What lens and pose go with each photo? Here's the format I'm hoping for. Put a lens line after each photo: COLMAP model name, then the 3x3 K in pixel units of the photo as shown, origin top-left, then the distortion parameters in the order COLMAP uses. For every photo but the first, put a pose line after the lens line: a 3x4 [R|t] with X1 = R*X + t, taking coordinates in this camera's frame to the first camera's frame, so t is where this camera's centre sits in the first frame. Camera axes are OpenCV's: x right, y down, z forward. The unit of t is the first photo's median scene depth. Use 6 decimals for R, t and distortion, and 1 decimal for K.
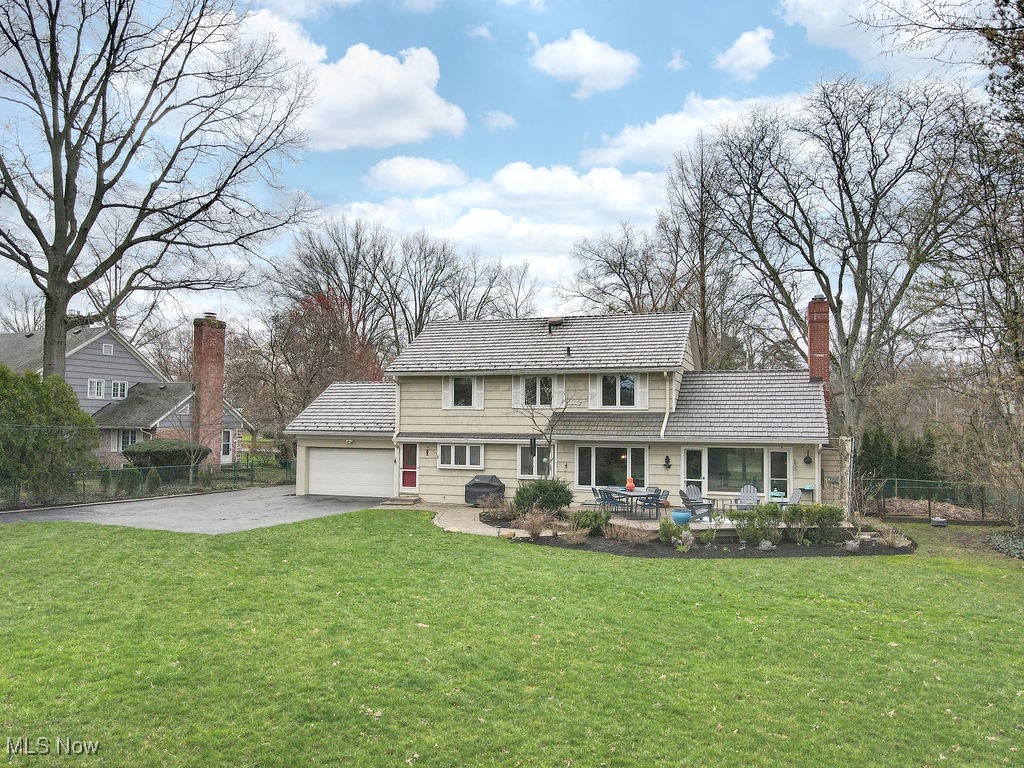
lens RADIAL K [[887.3, 0, 512.0], [0, 887.3, 384.0], [0, 0, 1]] dist [0.012673, 0.009396]
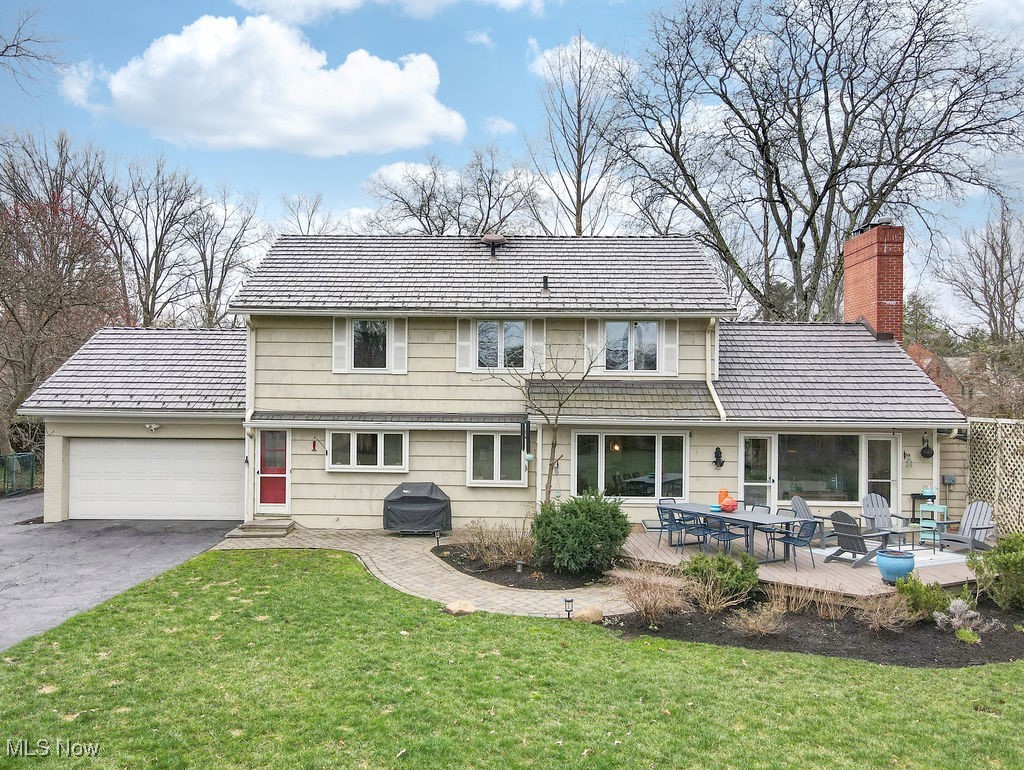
lens RADIAL K [[887.3, 0, 512.0], [0, 887.3, 385.0], [0, 0, 1]] dist [0.012673, 0.009396]
pose [[0.942747, 0.008019, 0.333411, -0.166817], [-0.017867, 0.999490, 0.026482, 0.019013], [-0.333029, -0.030923, 0.942409, 0.402186]]
